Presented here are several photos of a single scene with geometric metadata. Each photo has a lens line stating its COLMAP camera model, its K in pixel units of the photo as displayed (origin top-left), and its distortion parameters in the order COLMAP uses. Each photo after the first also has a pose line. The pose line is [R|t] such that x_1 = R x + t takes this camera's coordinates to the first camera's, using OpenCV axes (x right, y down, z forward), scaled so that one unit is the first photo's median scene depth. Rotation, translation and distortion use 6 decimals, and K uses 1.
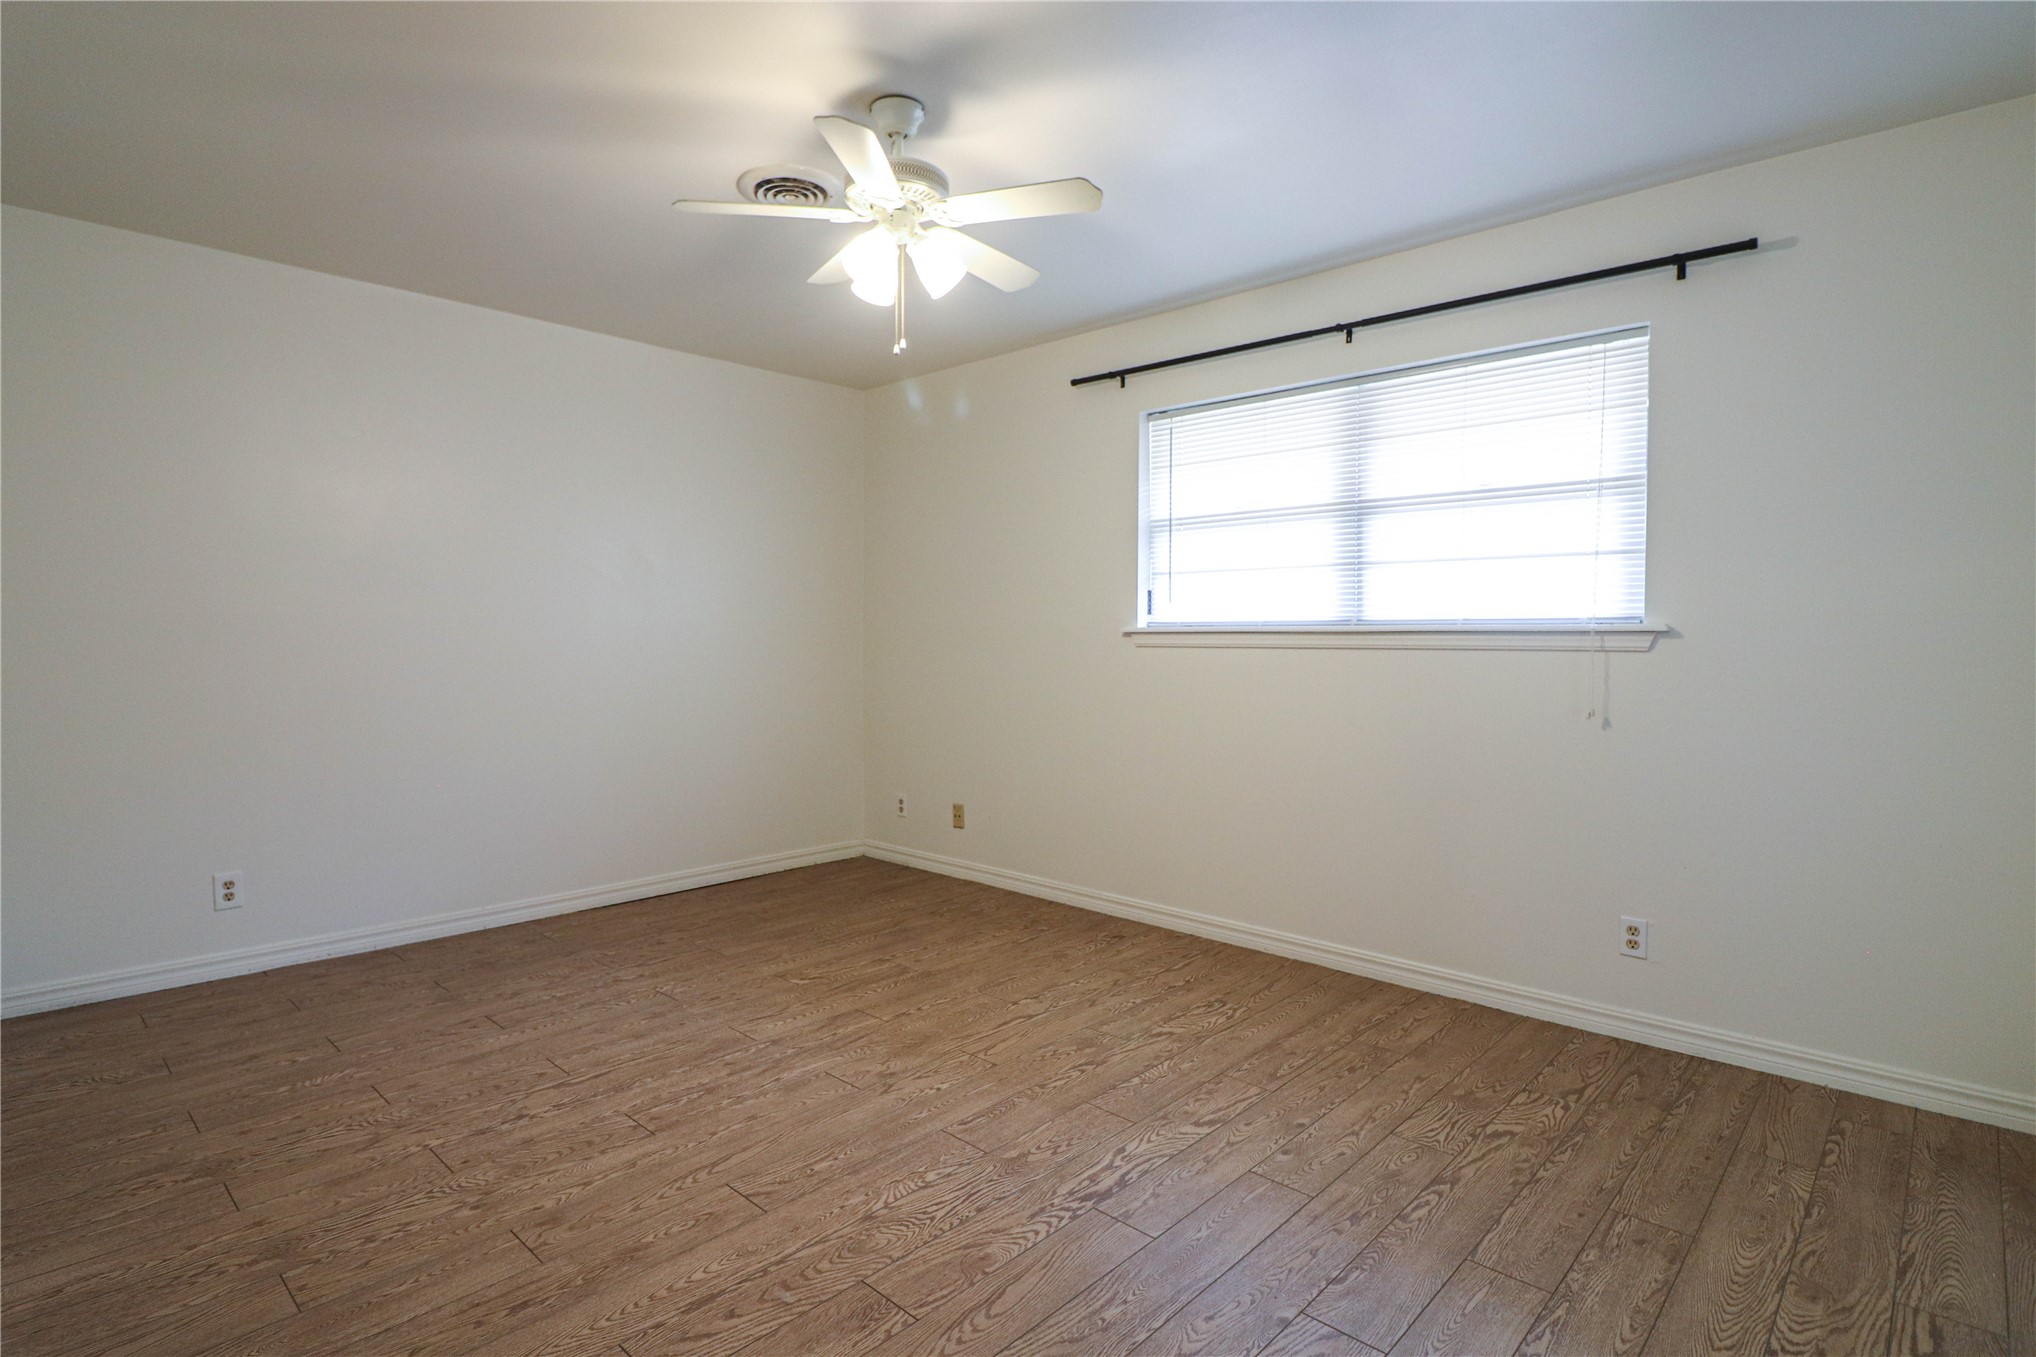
lens RADIAL K [[955.5, 0, 1047.7], [0, 955.5, 635.0], [0, 0, 1]] dist [-0.001293, -0.007555]
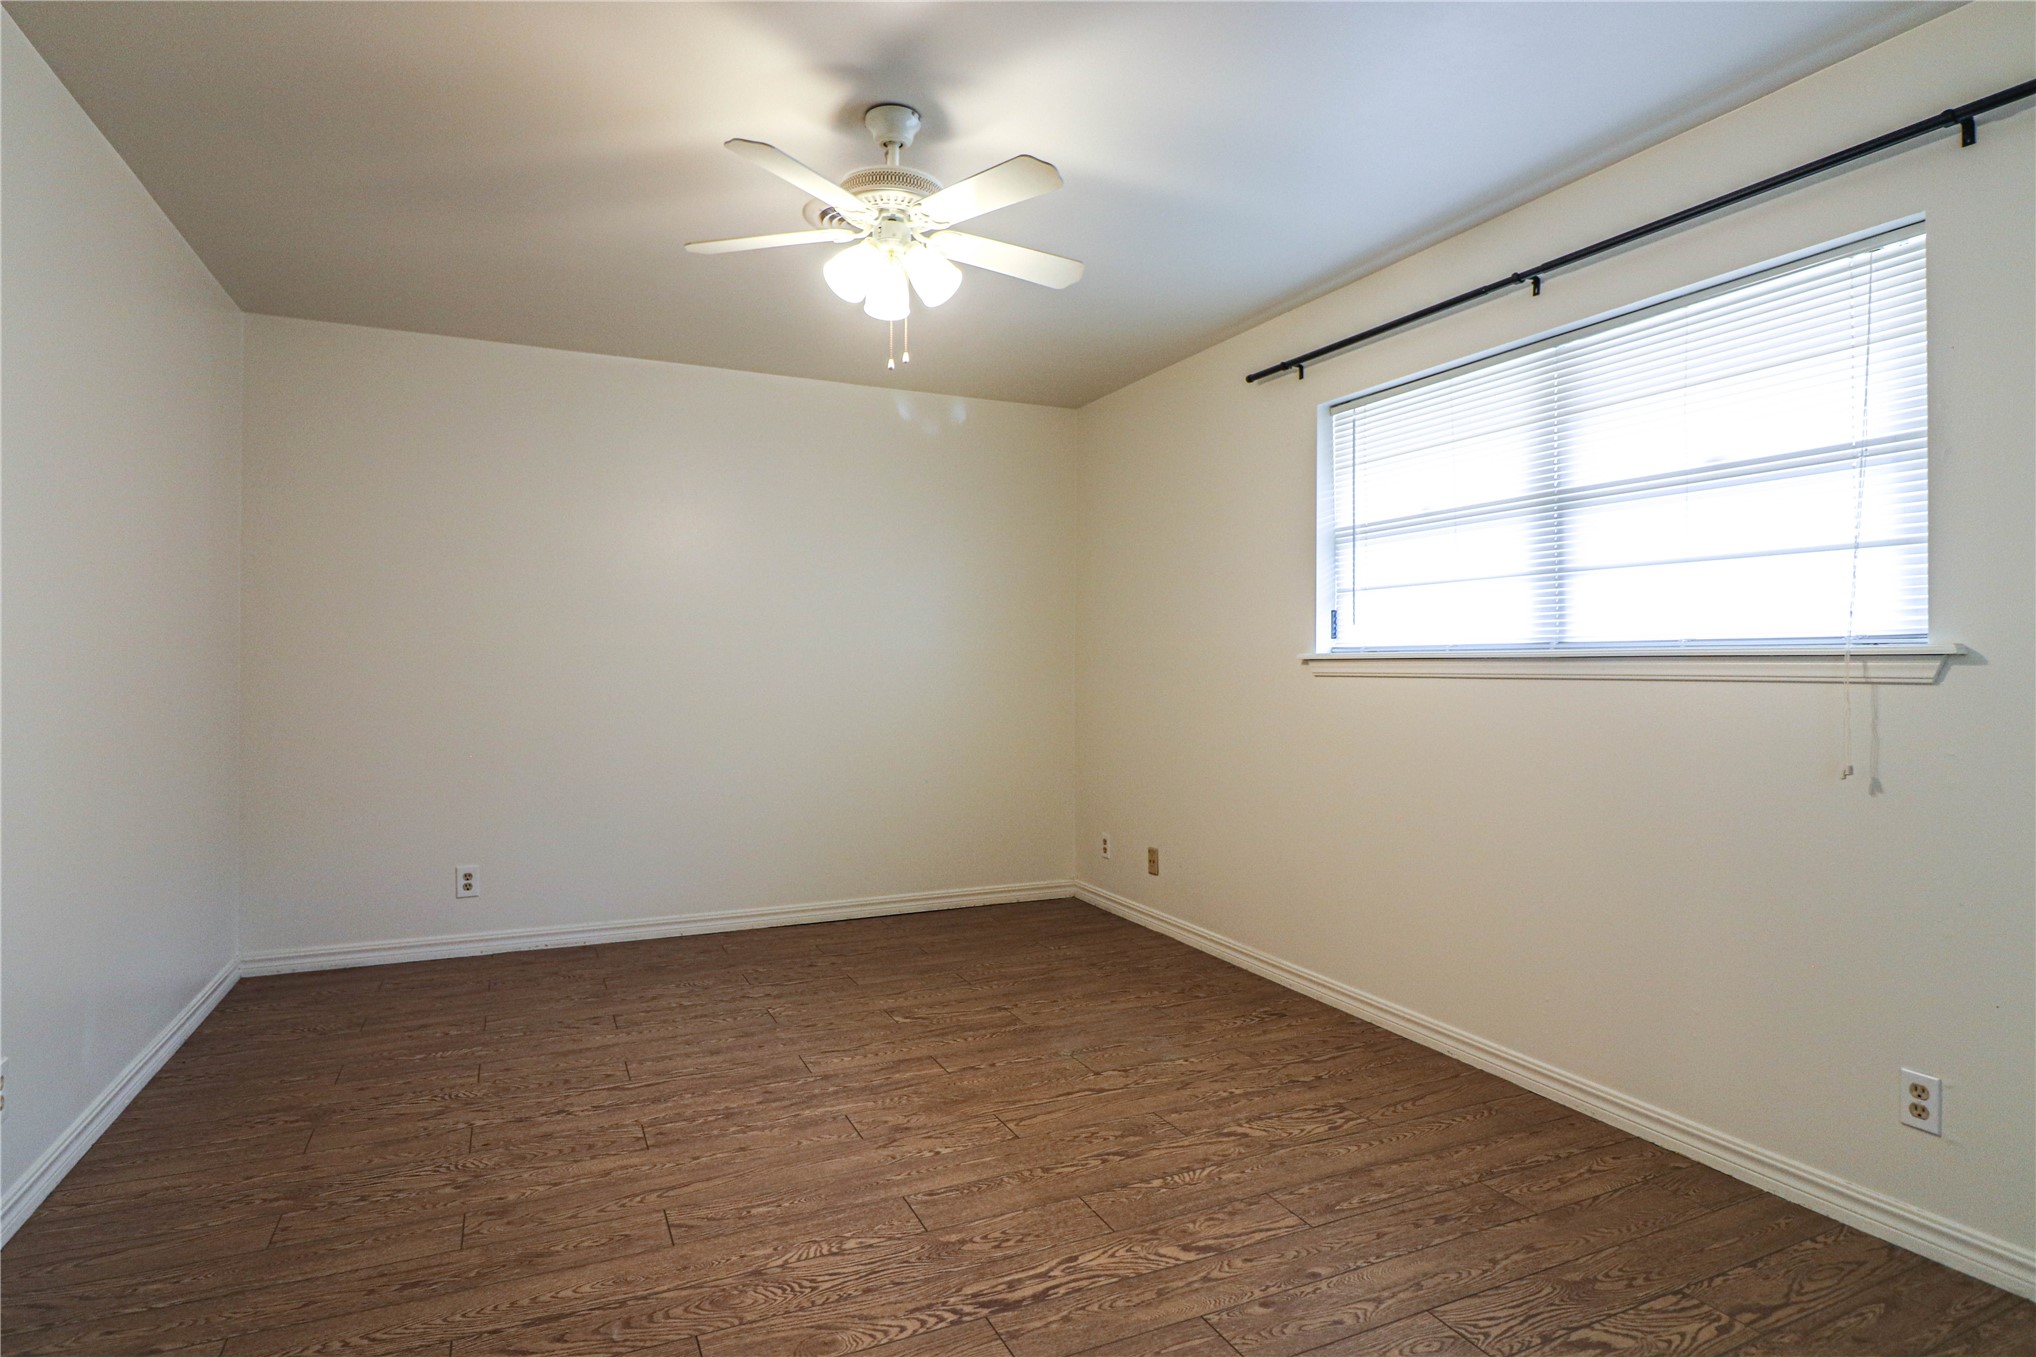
lens RADIAL K [[1011.9, 0, 994.2], [0, 1011.9, 630.0], [0, 0, 1]] dist [0.002556, -0.009465]
pose [[0.934418, -0.011998, -0.355977, 0.252158], [-0.000145, 0.999420, -0.034066, 0.003353], [0.356179, 0.031884, 0.933874, 0.078014]]
